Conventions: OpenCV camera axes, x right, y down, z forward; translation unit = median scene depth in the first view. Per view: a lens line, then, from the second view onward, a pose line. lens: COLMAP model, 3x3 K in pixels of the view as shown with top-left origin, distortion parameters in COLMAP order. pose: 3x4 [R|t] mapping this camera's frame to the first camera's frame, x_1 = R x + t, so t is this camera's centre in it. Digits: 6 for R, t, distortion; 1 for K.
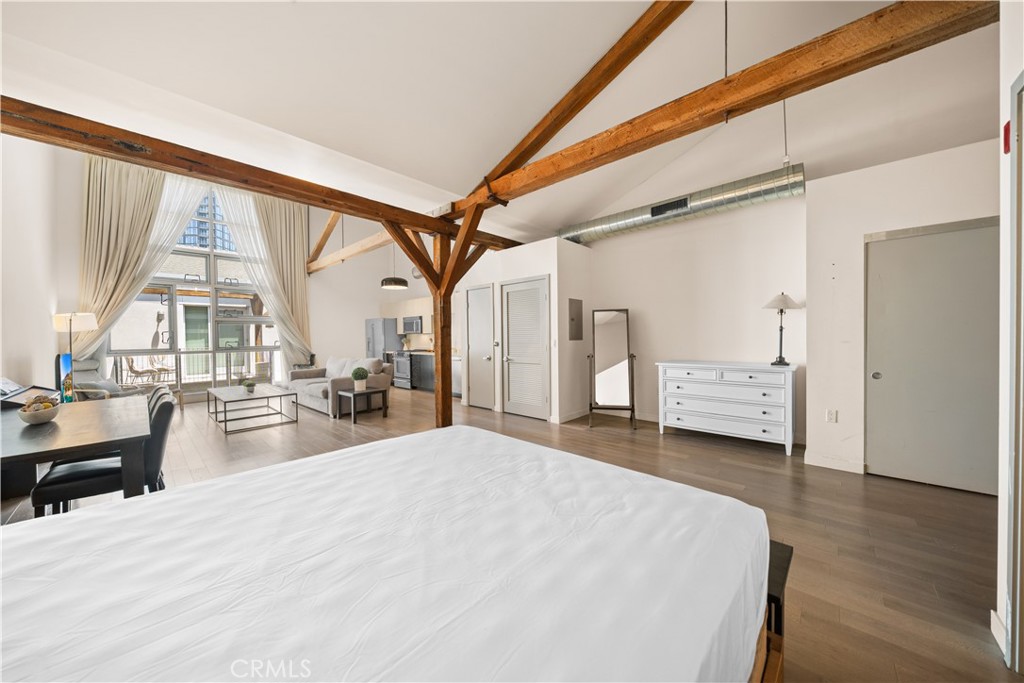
lens RADIAL K [[346.2, 0, 512.0], [0, 346.2, 341.5], [0, 0, 1]] dist [-0.010000, 0.000008]
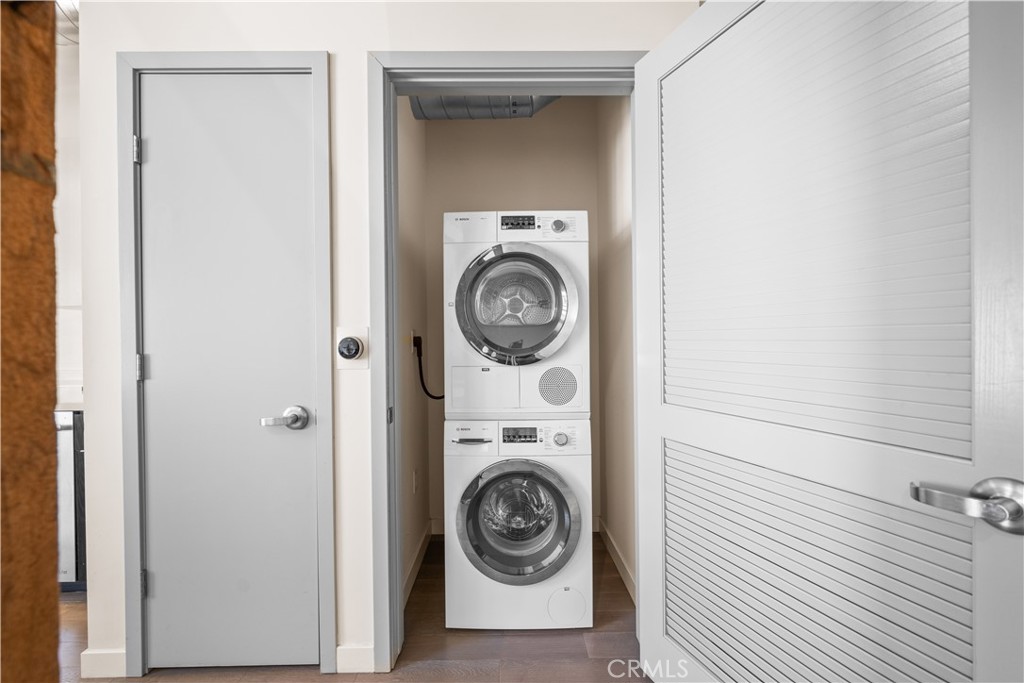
lens RADIAL K [[399.7, 0, 512.0], [0, 399.7, 341.5], [0, 0, 1]] dist [-0.001436, -0.000293]
pose [[0.730204, 0.006510, 0.683198, -0.199789], [0.008897, 0.999779, -0.019035, 0.012622], [-0.683172, 0.019978, 0.729985, 1.097369]]
